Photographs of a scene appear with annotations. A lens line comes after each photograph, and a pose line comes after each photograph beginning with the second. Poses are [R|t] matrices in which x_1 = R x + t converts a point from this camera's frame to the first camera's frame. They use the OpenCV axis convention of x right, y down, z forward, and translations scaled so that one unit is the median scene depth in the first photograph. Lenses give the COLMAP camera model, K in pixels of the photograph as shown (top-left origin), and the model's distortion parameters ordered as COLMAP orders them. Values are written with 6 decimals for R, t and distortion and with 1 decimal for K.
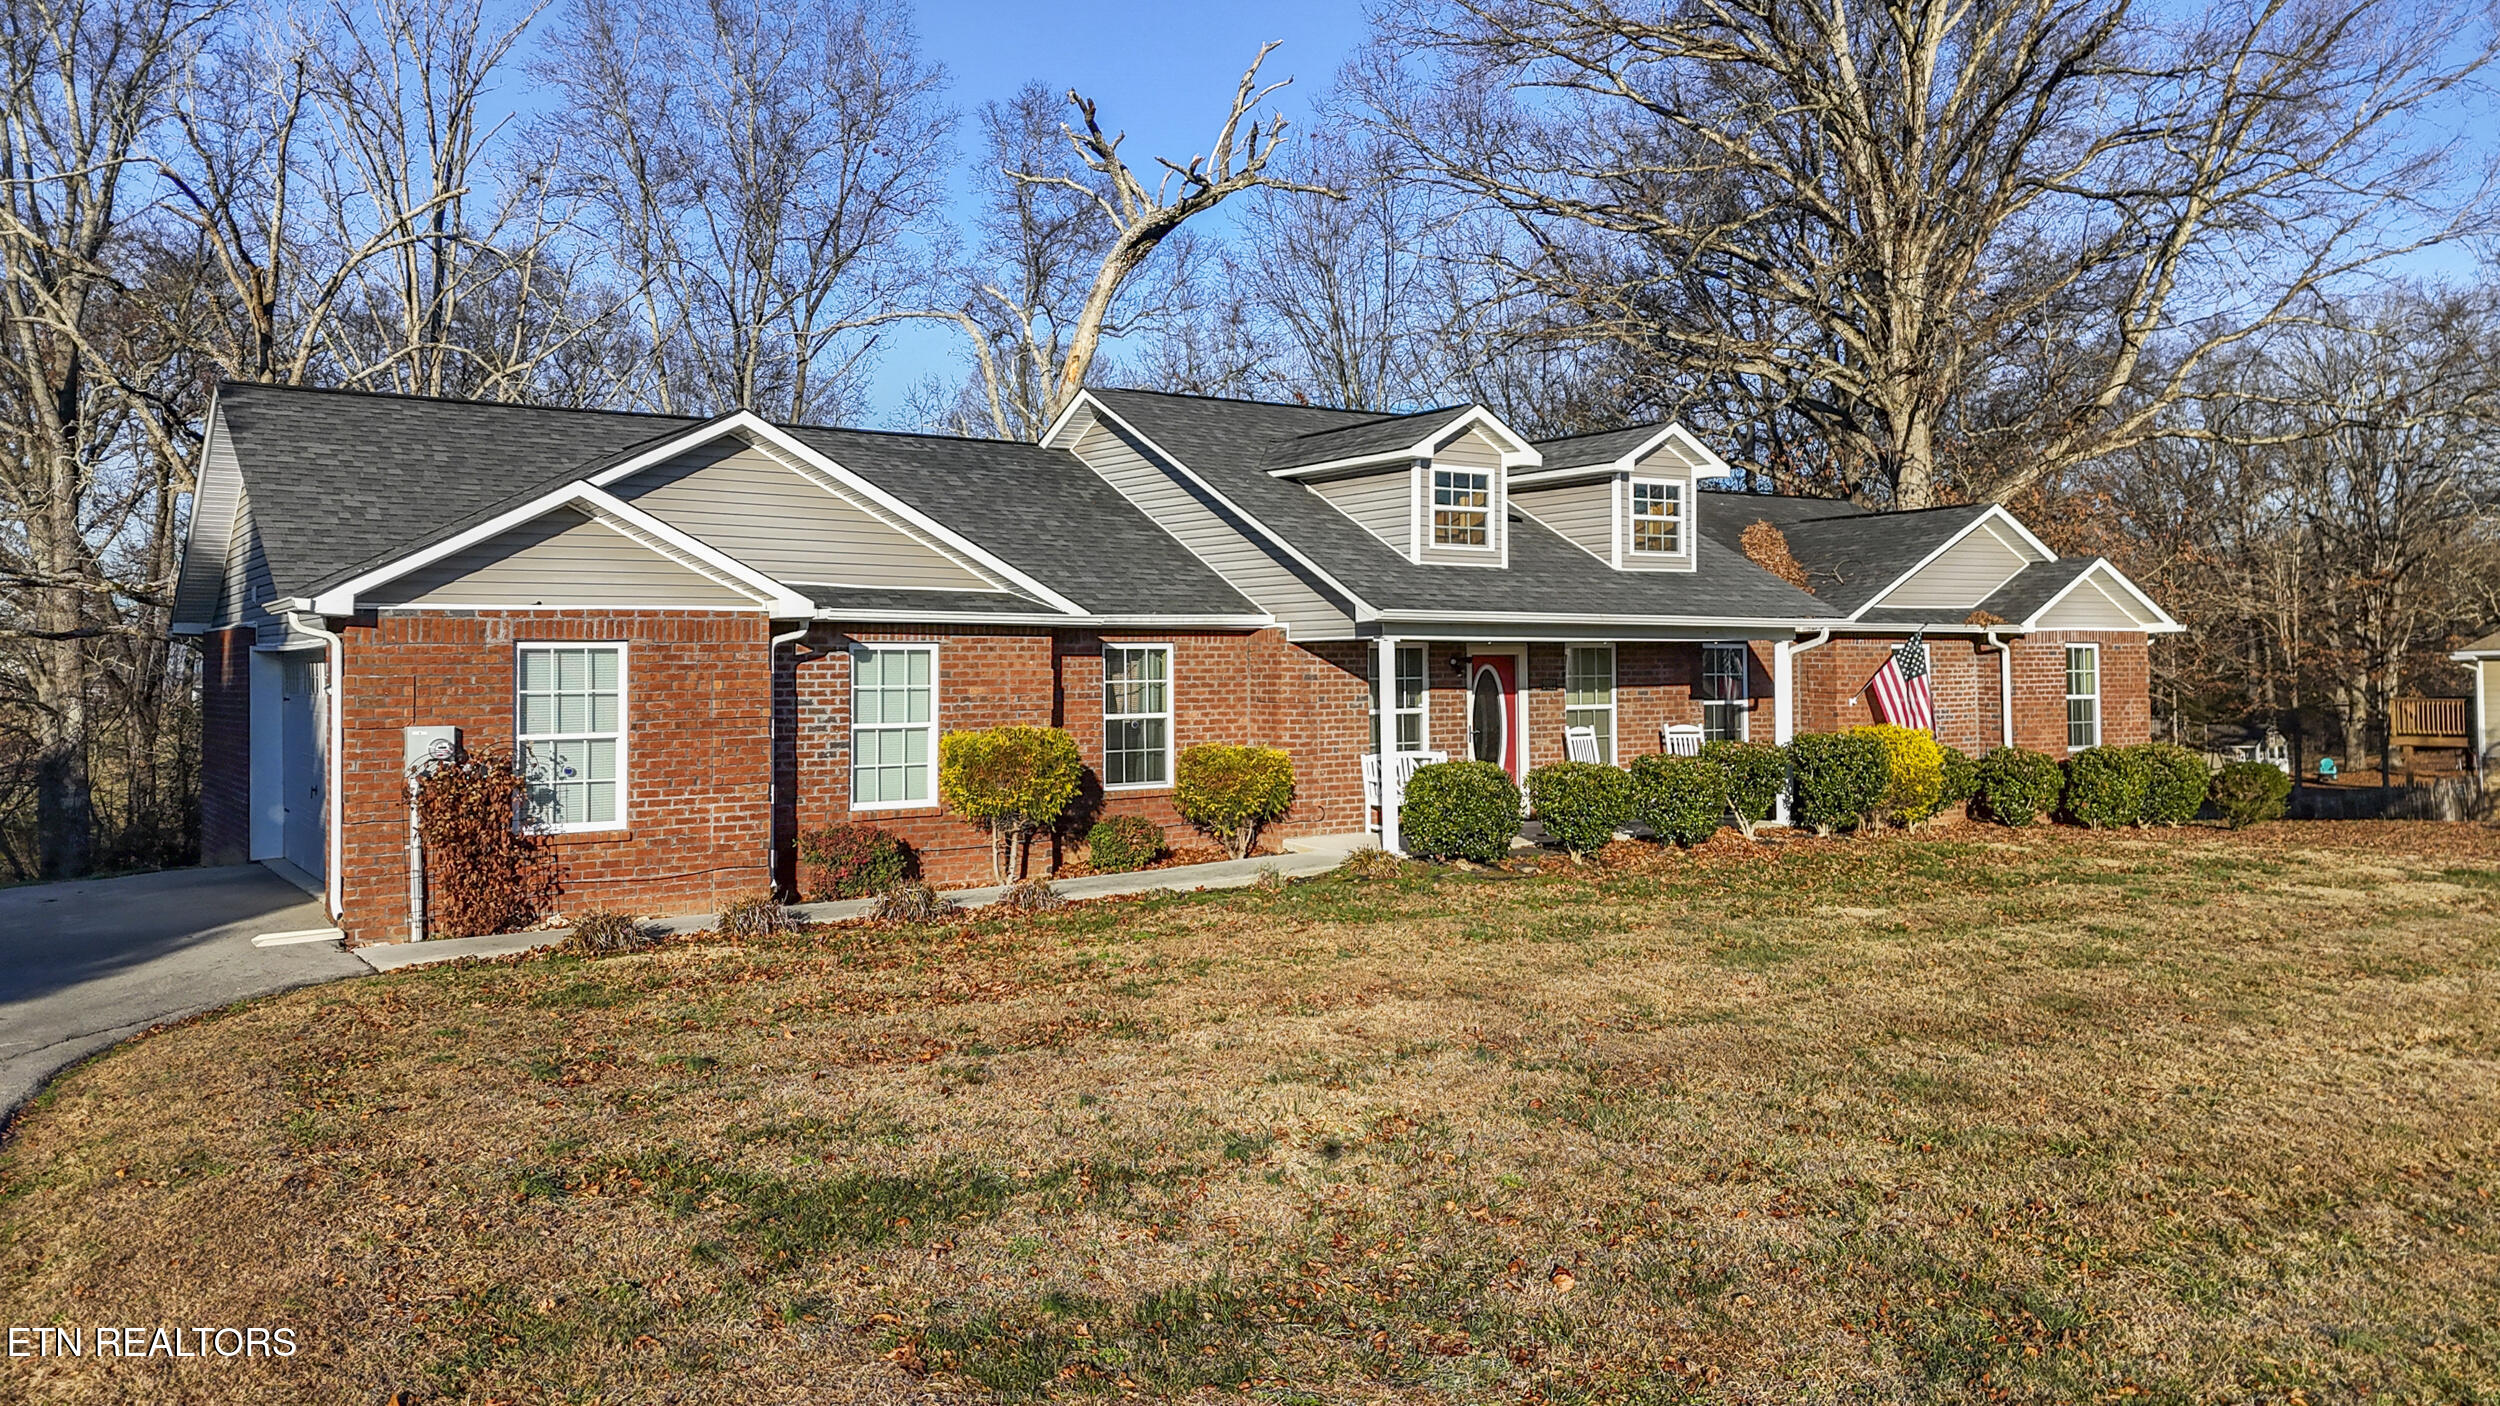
lens RADIAL K [[1875.5, 0, 1261.2], [0, 1875.5, 682.6], [0, 0, 1]] dist [0.047214, -0.030847]
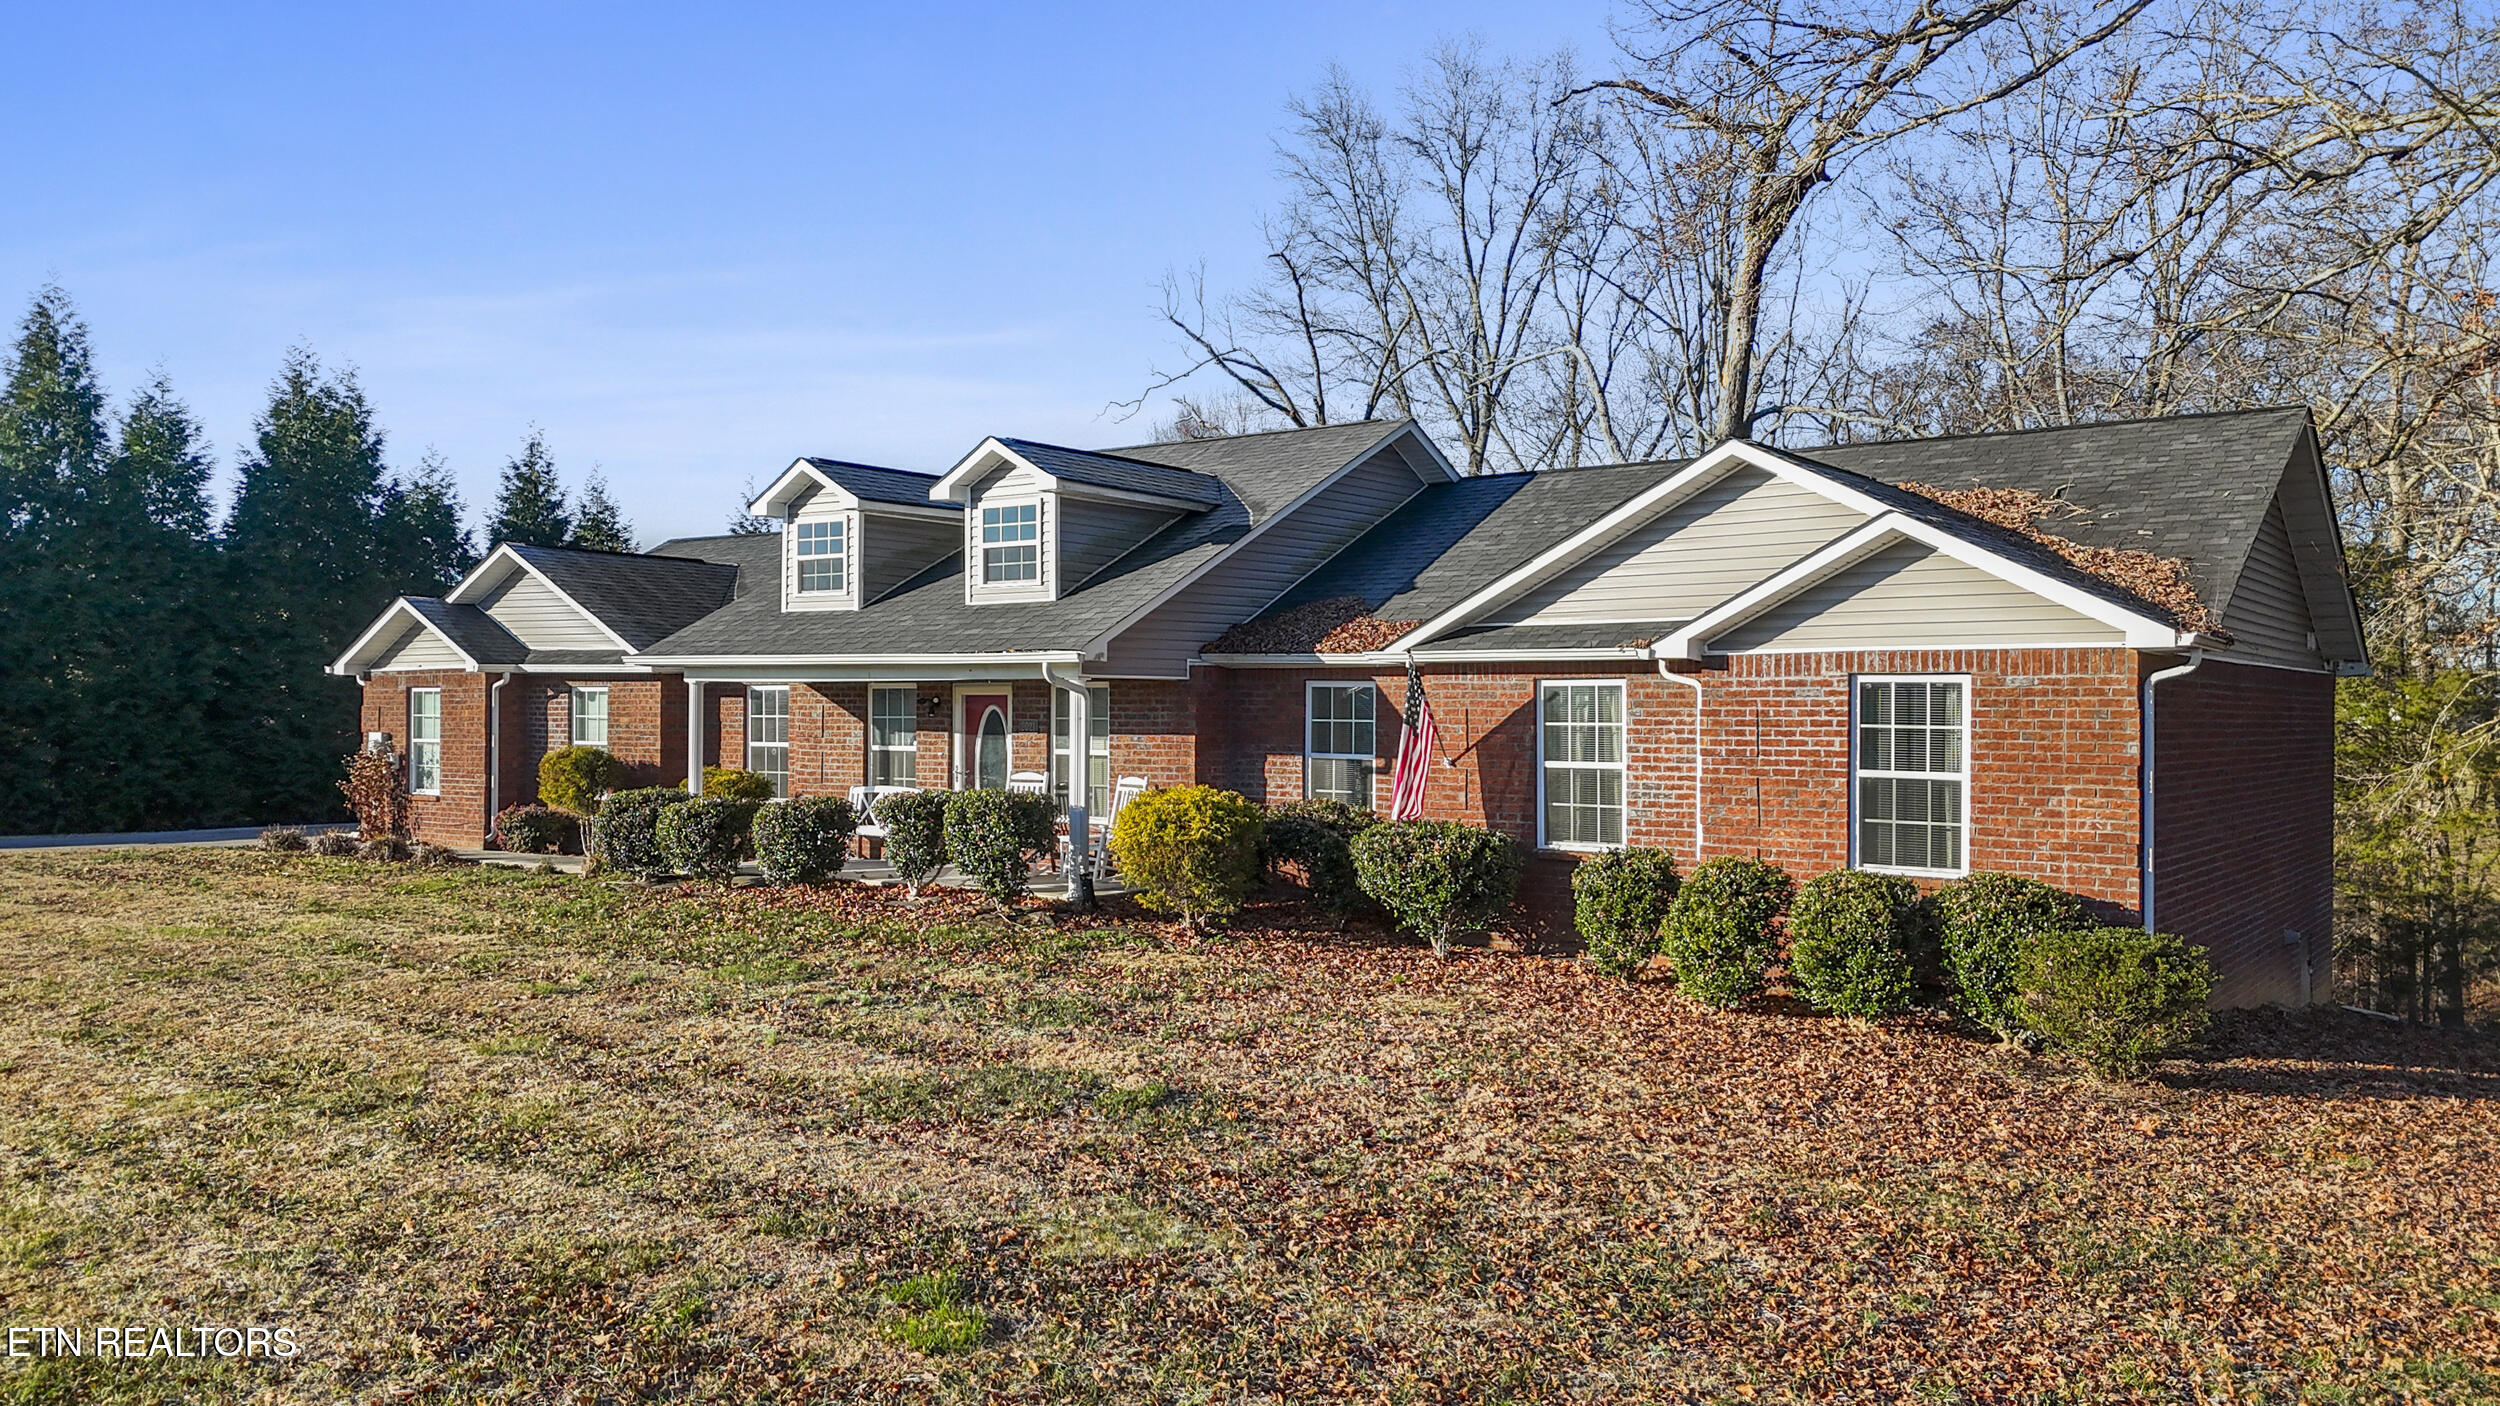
lens RADIAL K [[1875.5, 0, 1234.9], [0, 1875.5, 700.6], [0, 0, 1]] dist [0.047214, -0.030847]
pose [[0.309749, 0.003946, -0.950810, 1.136535], [-0.013253, 0.999912, -0.000168, -0.013942], [0.950726, 0.012653, 0.309774, 0.852698]]
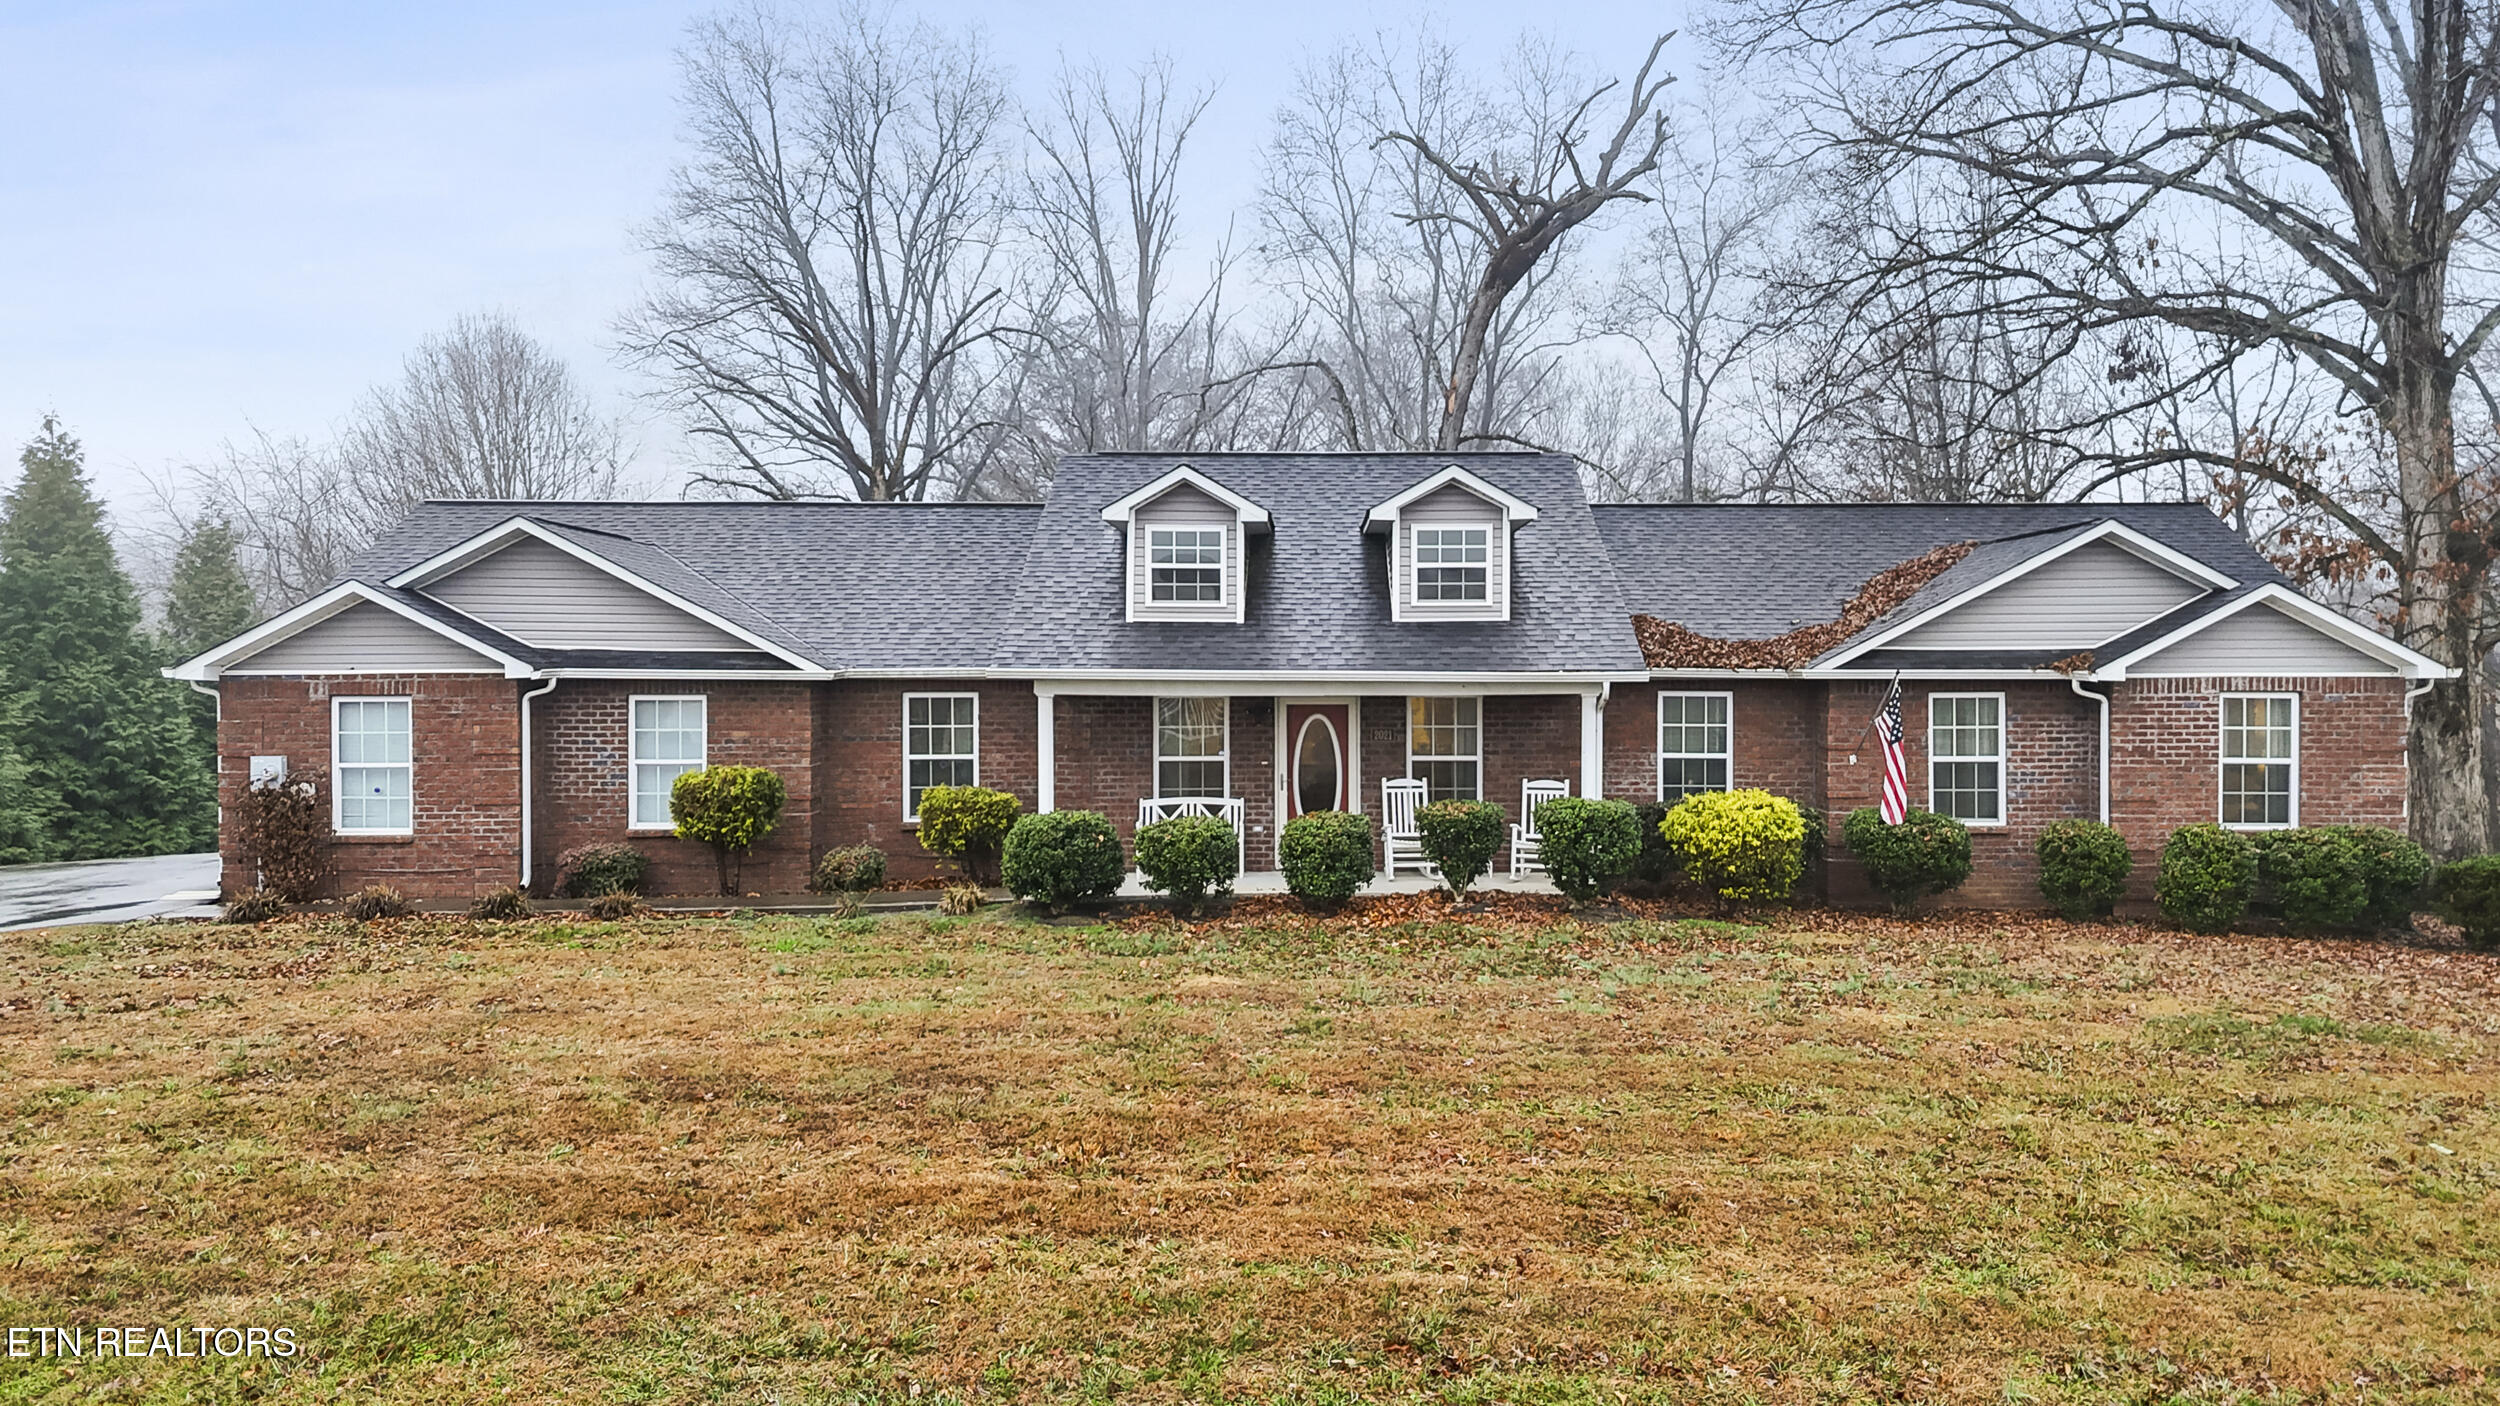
lens RADIAL K [[1875.5, 0, 1319.7], [0, 1875.5, 725.5], [0, 0, 1]] dist [0.047214, -0.030847]
pose [[0.827560, 0.021664, -0.560959, 0.715333], [-0.009080, 0.999641, 0.025211, -0.030319], [0.561304, -0.015770, 0.827460, 0.176904]]
